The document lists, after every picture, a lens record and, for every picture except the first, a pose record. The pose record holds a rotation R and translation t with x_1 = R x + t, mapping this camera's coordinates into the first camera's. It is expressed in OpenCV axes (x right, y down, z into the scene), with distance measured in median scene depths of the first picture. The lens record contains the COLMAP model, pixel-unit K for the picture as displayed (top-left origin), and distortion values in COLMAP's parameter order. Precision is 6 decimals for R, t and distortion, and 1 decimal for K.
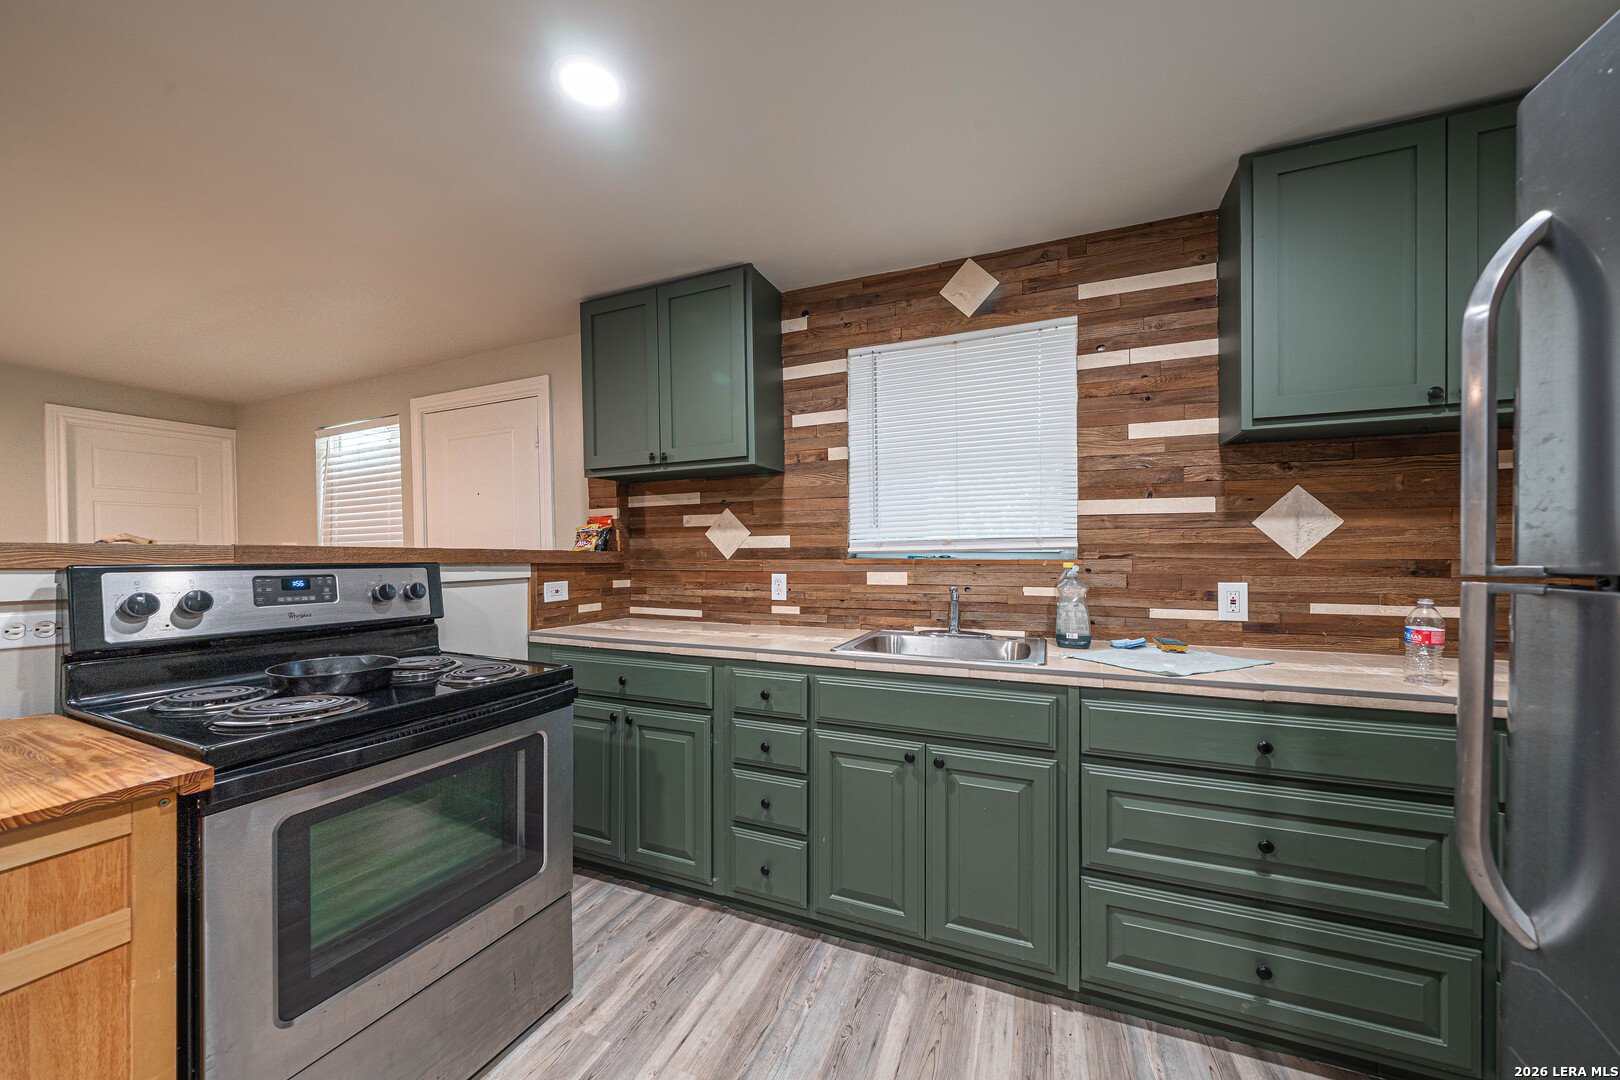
lens RADIAL K [[582.0, 0, 799.6], [0, 582.0, 553.6], [0, 0, 1]] dist [-0.003305, -0.000291]
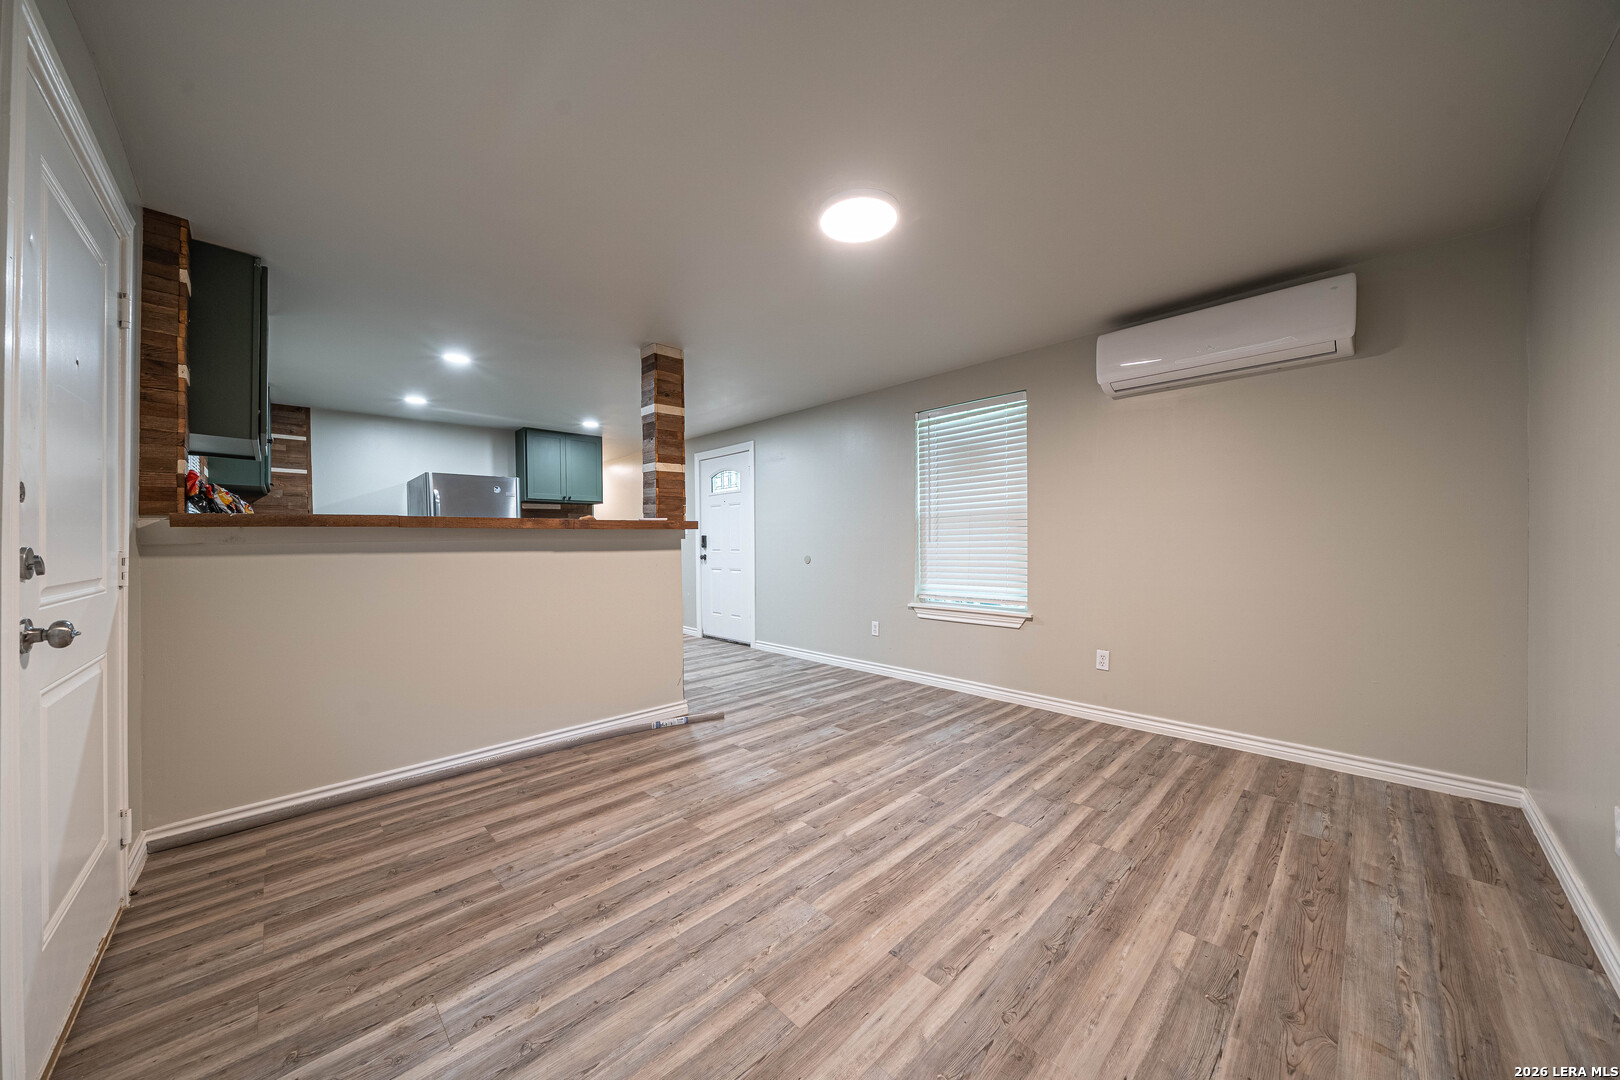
lens RADIAL K [[554.5, 0, 800.7], [0, 554.5, 553.0], [0, 0, 1]] dist [-0.003474, -0.000213]
pose [[-0.918082, 0.008239, 0.396304, -1.925498], [0.015770, 0.999752, 0.015750, 0.066930], [-0.396076, 0.020709, -0.917984, 1.849462]]
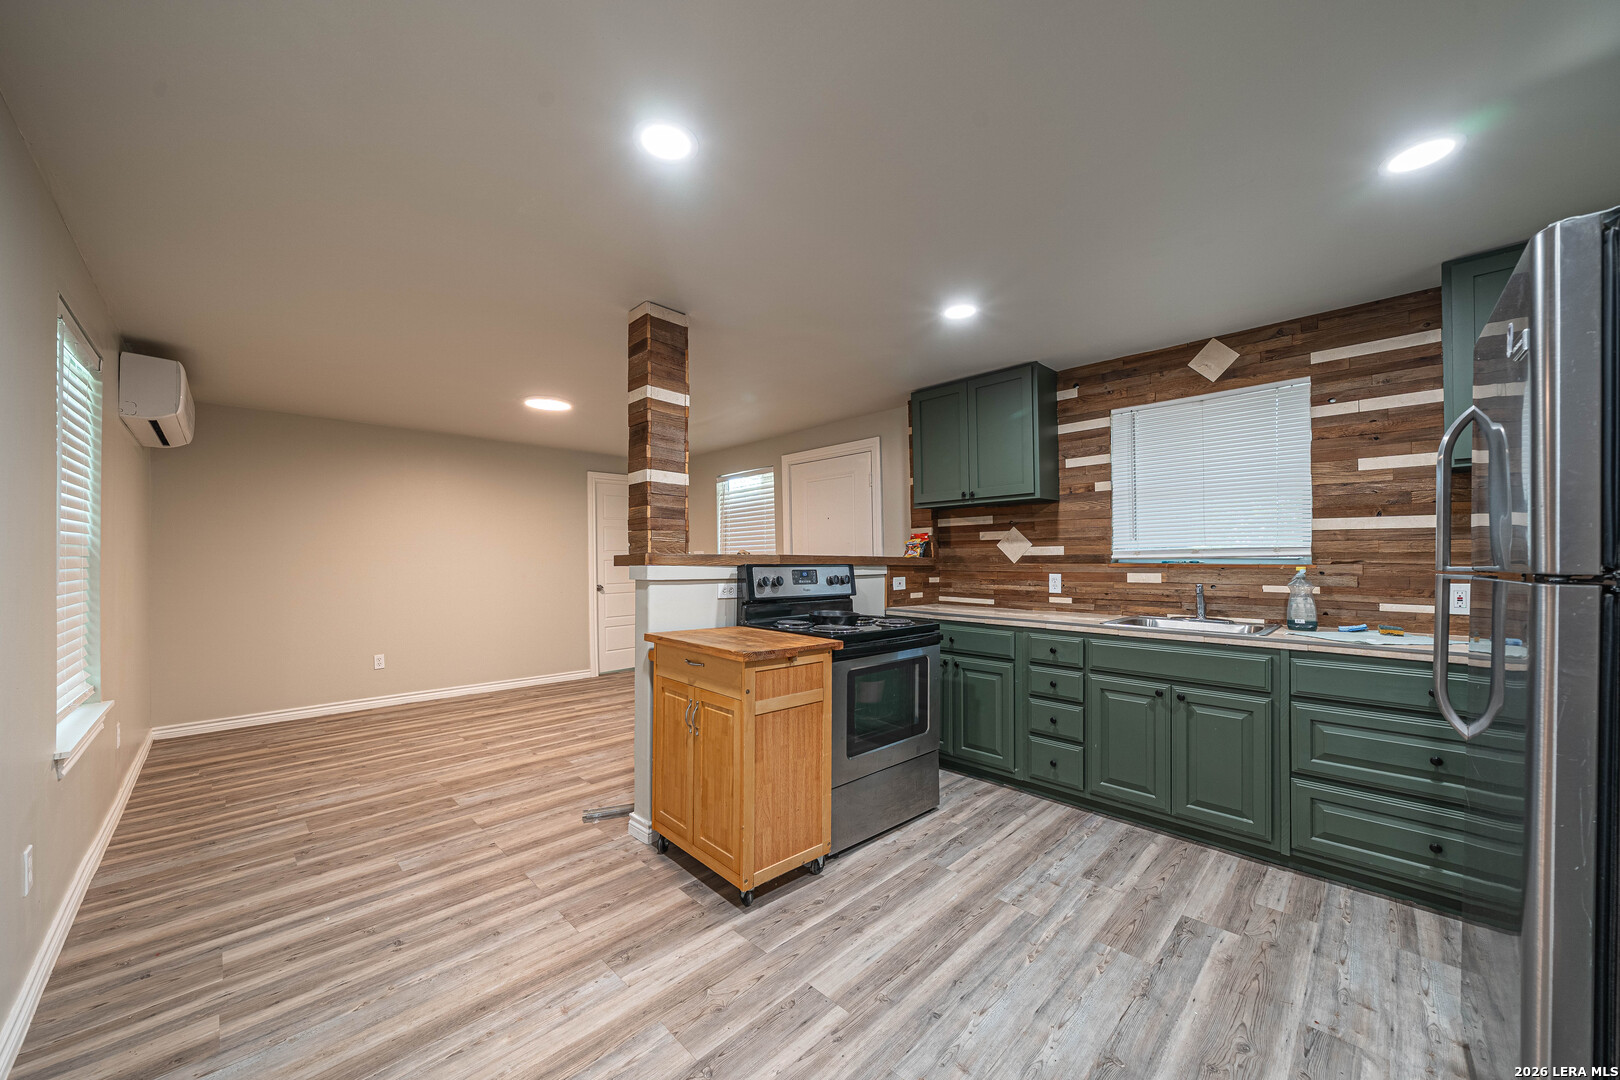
lens RADIAL K [[587.7, 0, 801.2], [0, 587.7, 553.4], [0, 0, 1]] dist [-0.004987, -0.000132]
pose [[0.923767, -0.001648, -0.382951, -0.071674], [-0.001489, 0.999968, -0.007893, -0.002386], [0.382951, 0.007862, 0.923735, -0.637990]]
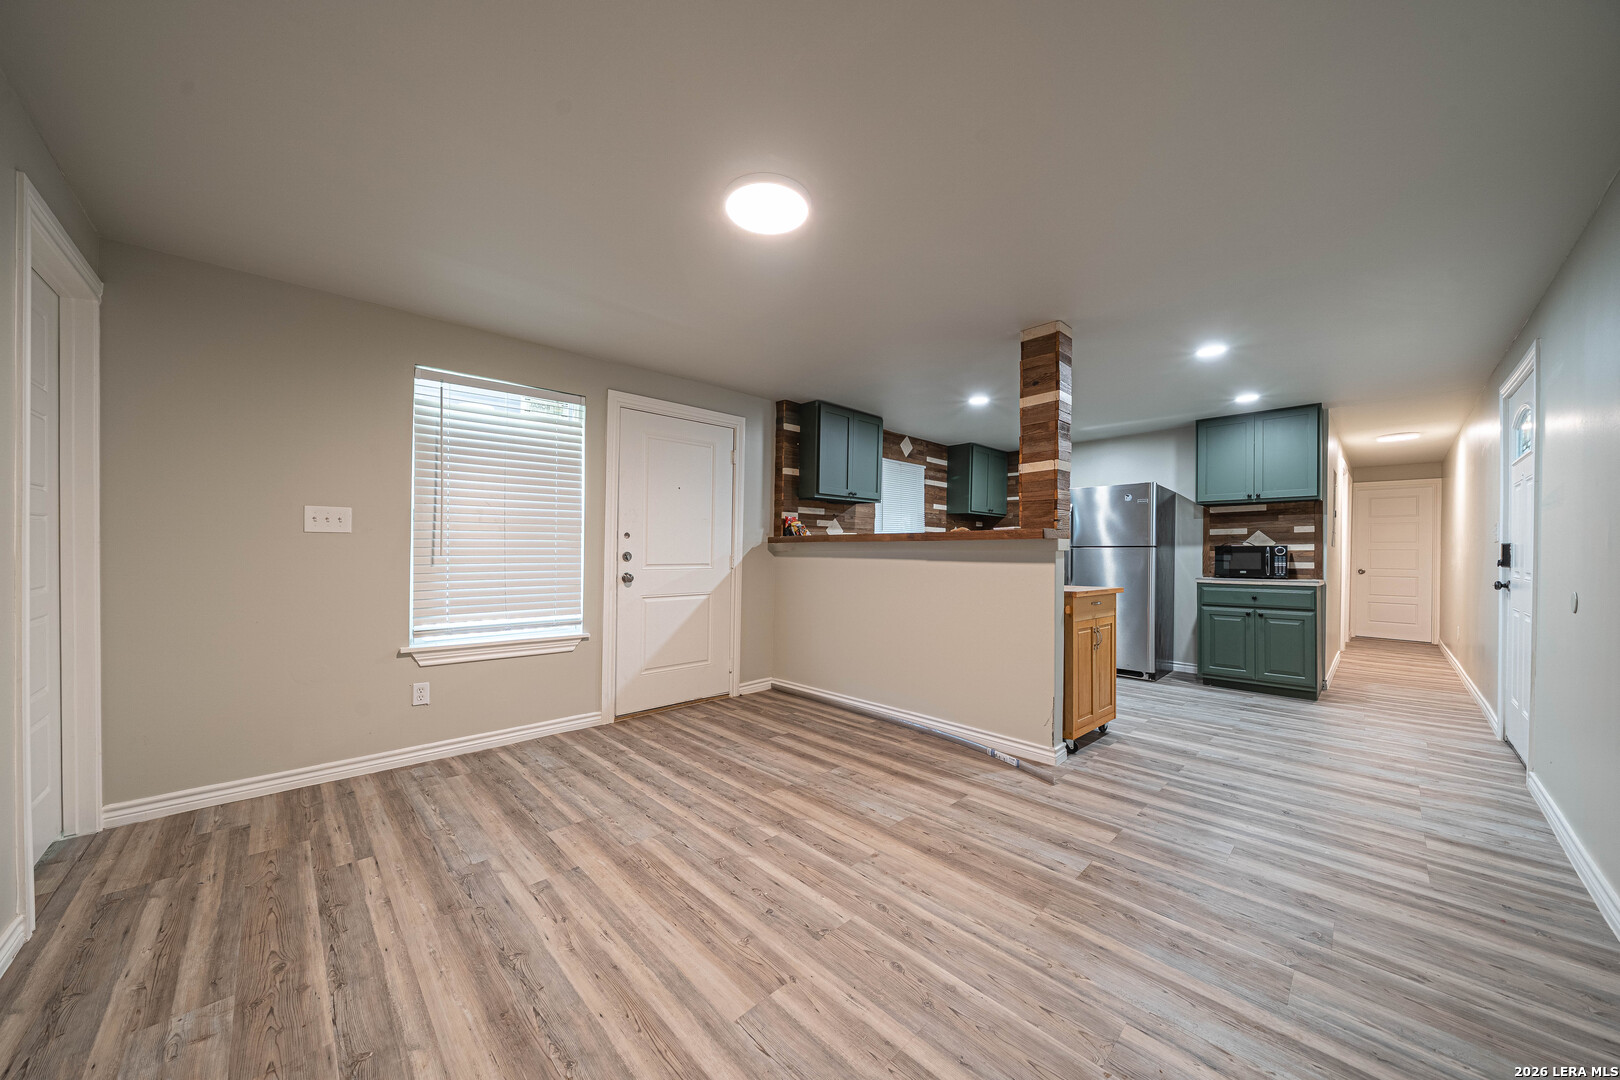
lens RADIAL K [[554.5, 0, 801.5], [0, 554.5, 552.2], [0, 0, 1]] dist [-0.003474, -0.000213]
pose [[0.398396, 0.007614, 0.917182, -2.460083], [-0.010044, 0.999942, -0.003938, 0.061320], [-0.917159, -0.007643, 0.398449, 0.435423]]
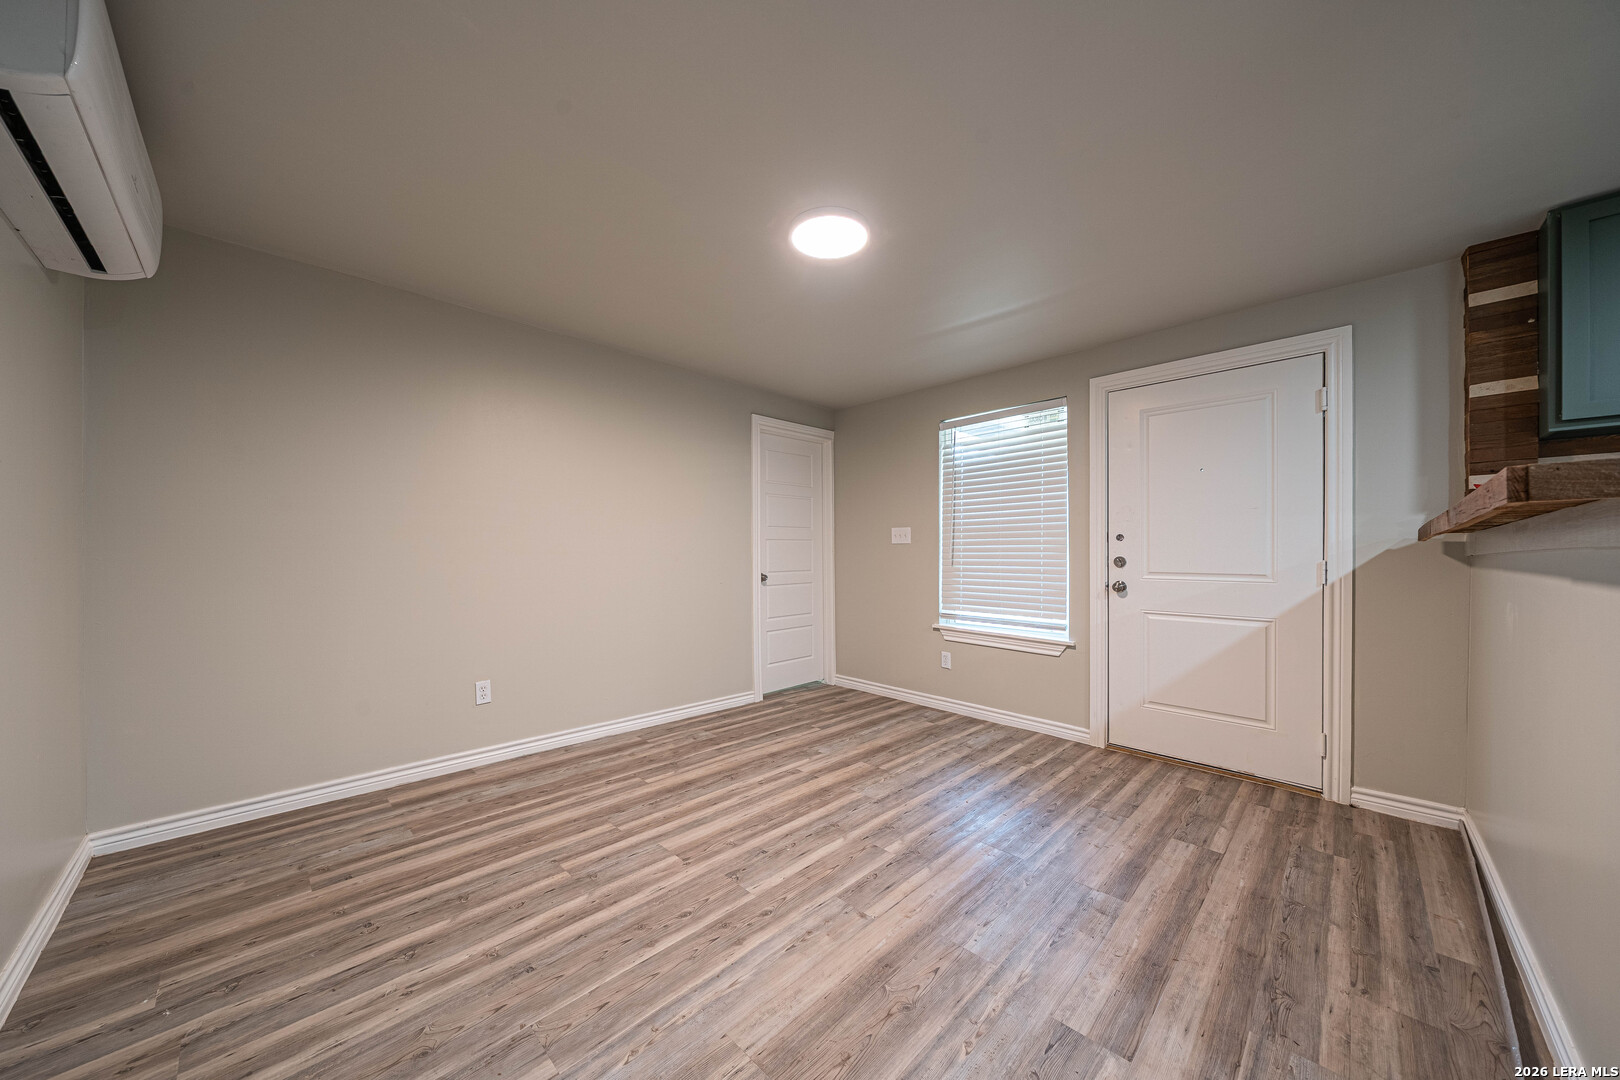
lens RADIAL K [[554.5, 0, 801.1], [0, 554.5, 553.3], [0, 0, 1]] dist [-0.003474, -0.000213]
pose [[0.925698, 0.011188, -0.378097, -1.283717], [-0.010923, 0.999936, 0.002847, 0.055266], [0.378105, 0.001494, 0.925762, -0.092262]]
